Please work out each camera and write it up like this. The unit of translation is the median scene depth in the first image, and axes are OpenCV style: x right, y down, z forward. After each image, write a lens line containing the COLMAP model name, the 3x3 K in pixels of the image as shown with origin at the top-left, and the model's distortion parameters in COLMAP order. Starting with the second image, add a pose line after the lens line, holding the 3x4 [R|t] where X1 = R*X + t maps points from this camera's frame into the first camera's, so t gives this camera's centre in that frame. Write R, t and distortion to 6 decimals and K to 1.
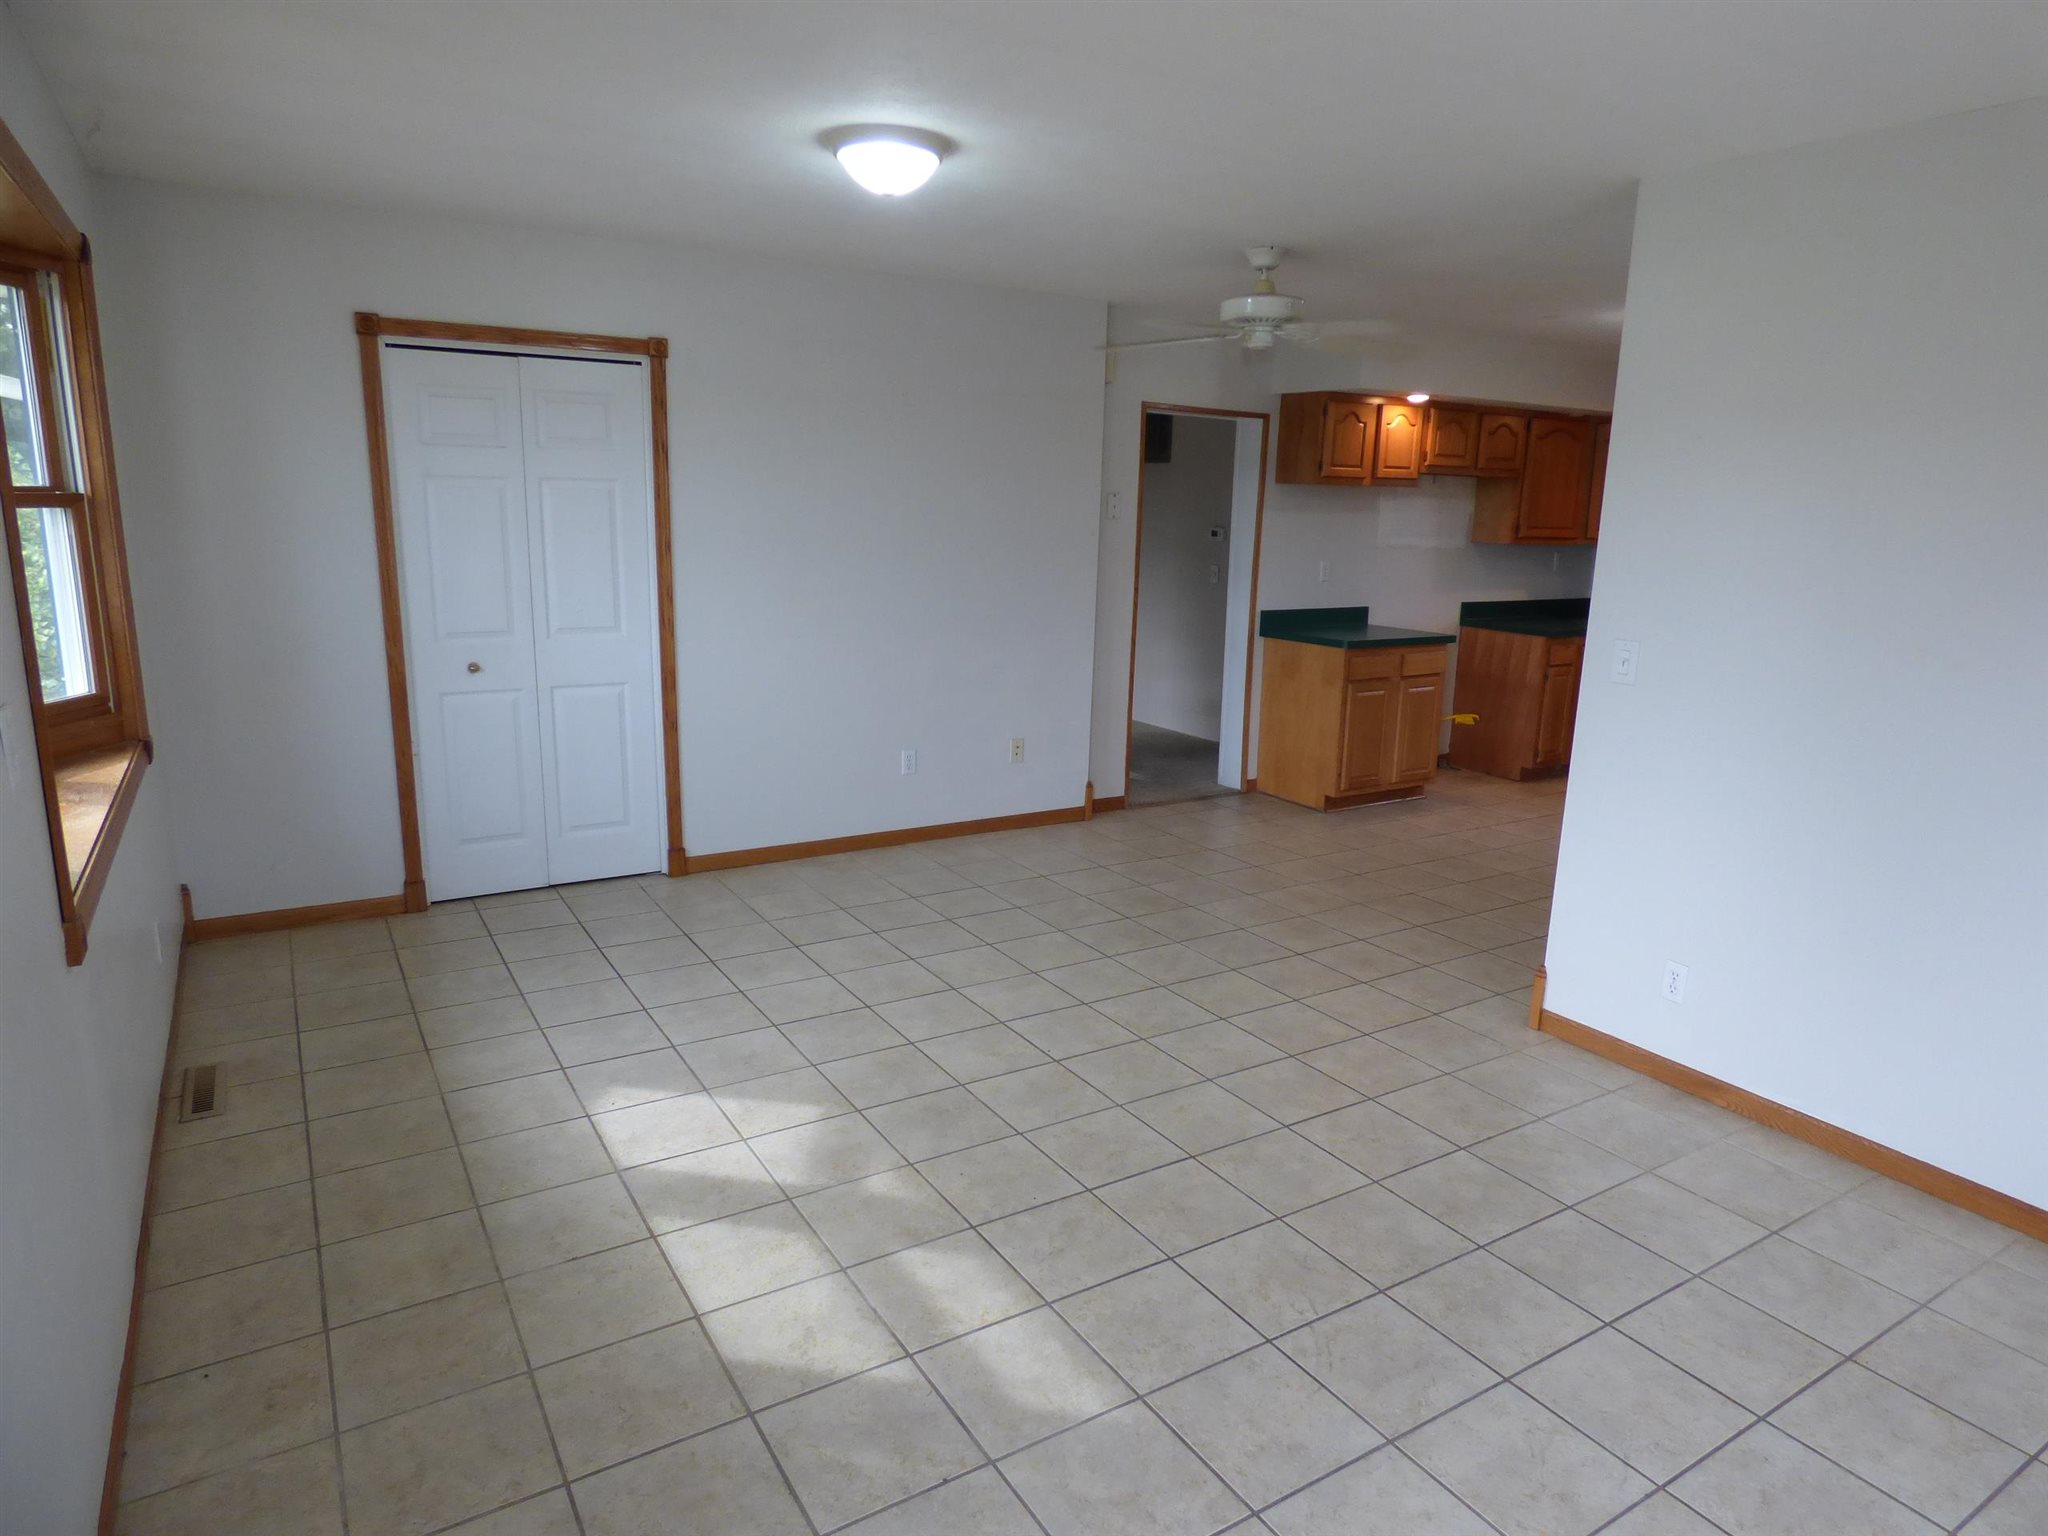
lens RADIAL K [[1237.7, 0, 1032.6], [0, 1237.7, 767.9], [0, 0, 1]] dist [-0.019596, 0.006207]
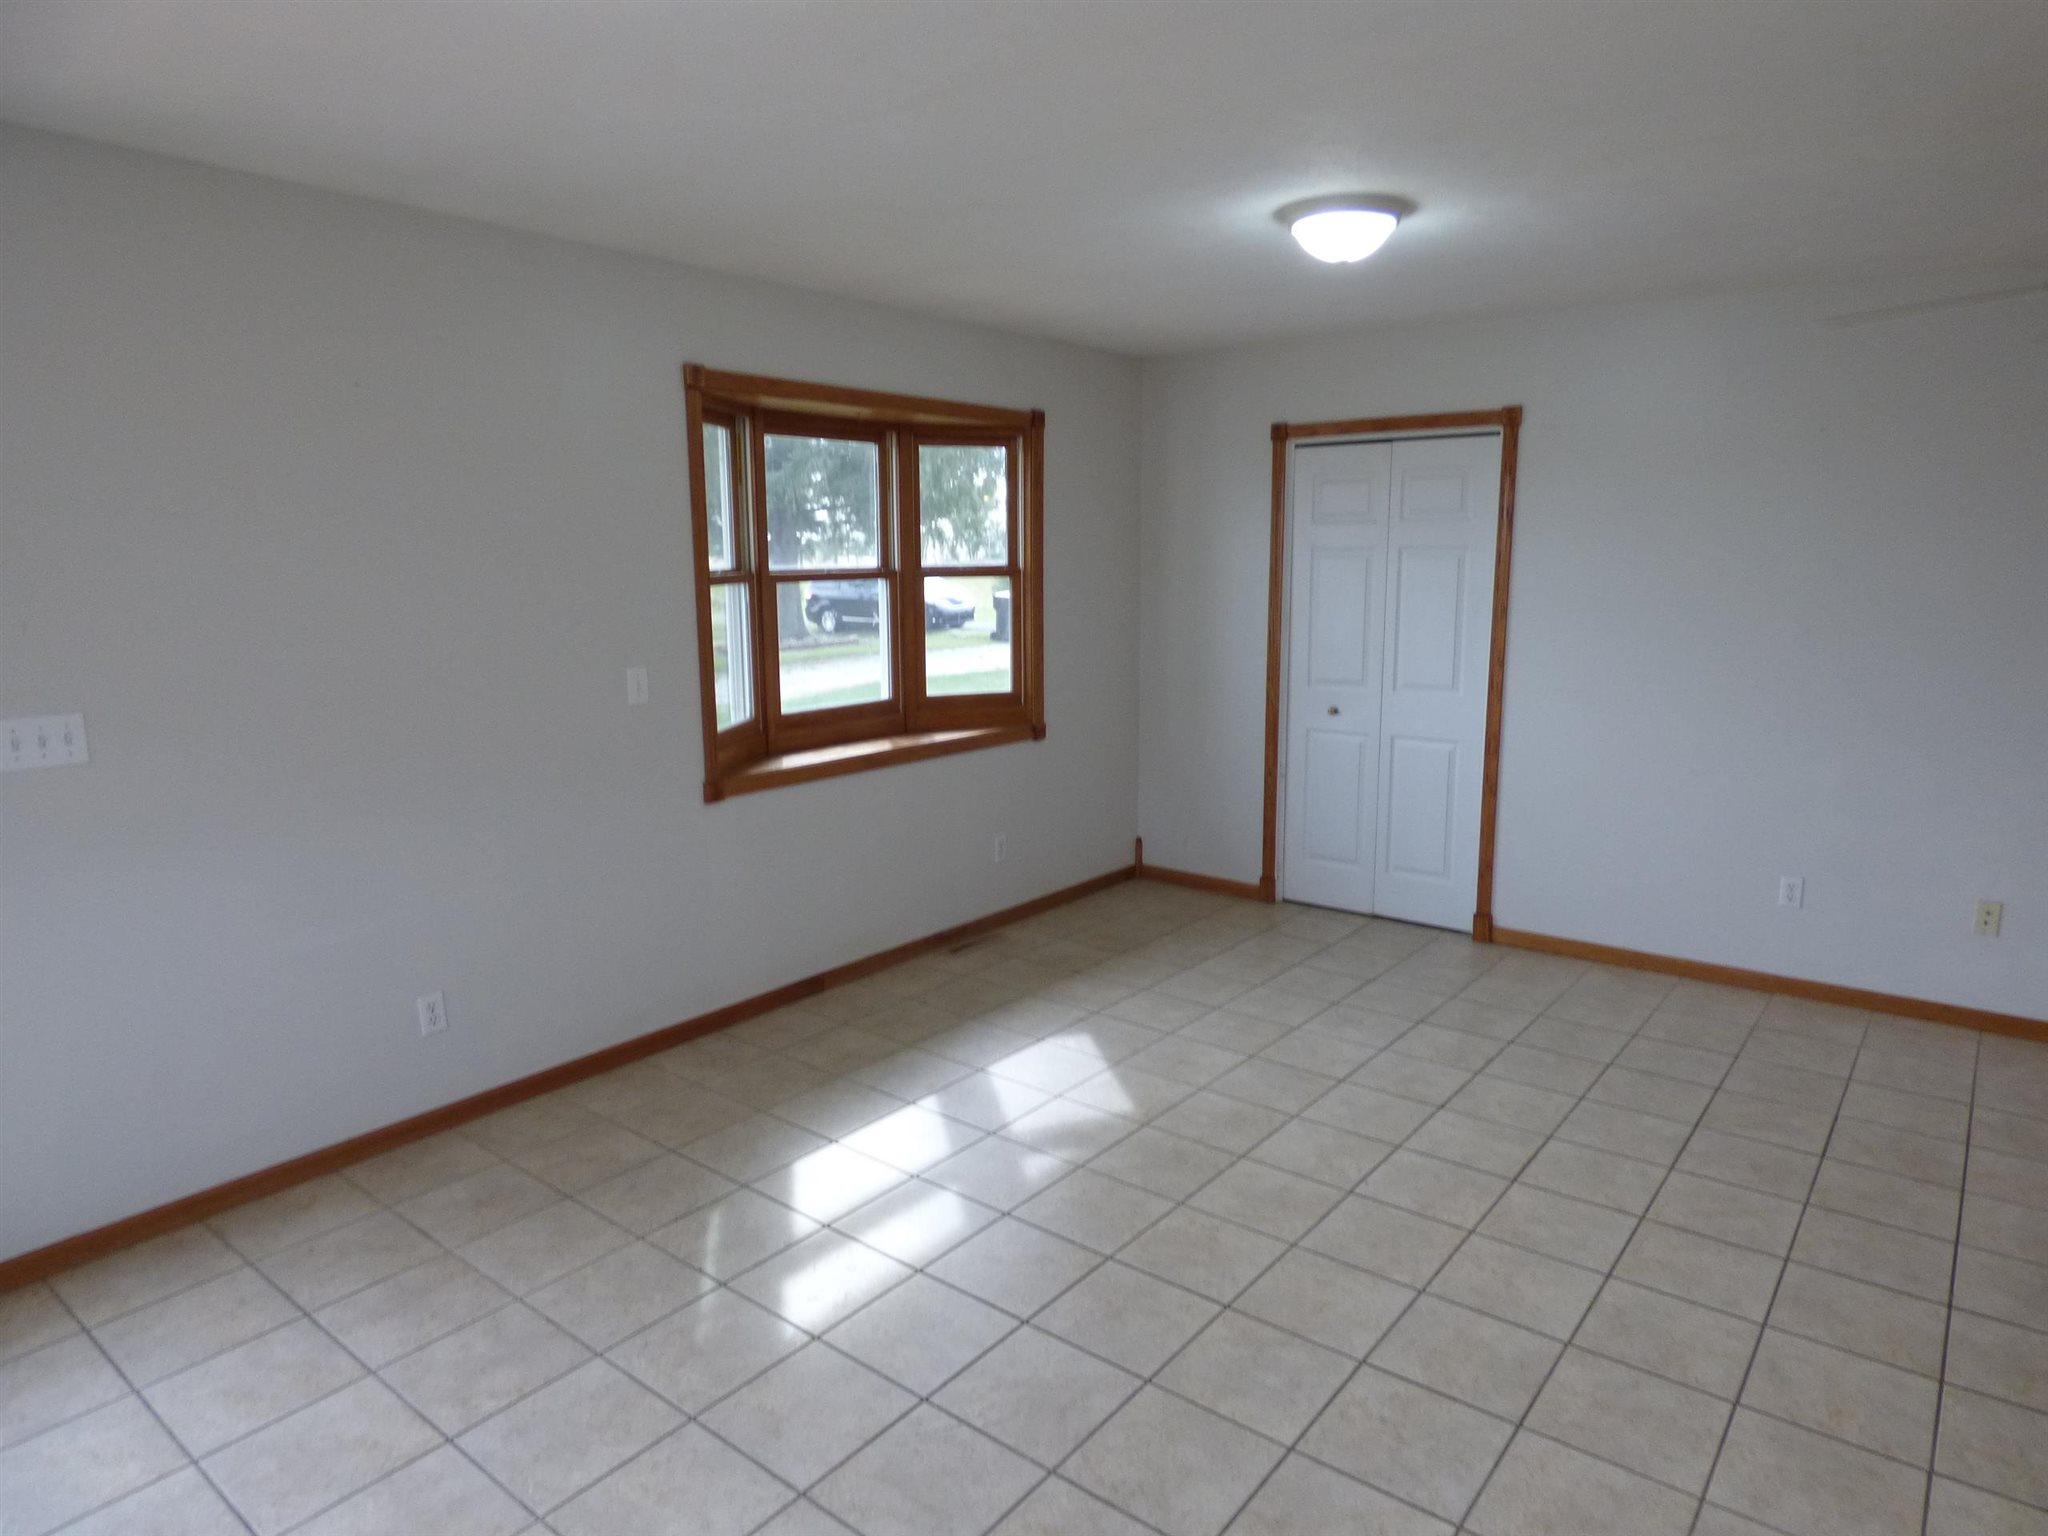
lens RADIAL K [[1237.7, 0, 1043.6], [0, 1237.7, 762.4], [0, 0, 1]] dist [-0.019596, 0.006207]
pose [[0.347015, 0.129412, -0.928888, 0.563278], [-0.182447, 0.980827, 0.068489, -0.065411], [0.919942, 0.145706, 0.363972, 0.339060]]
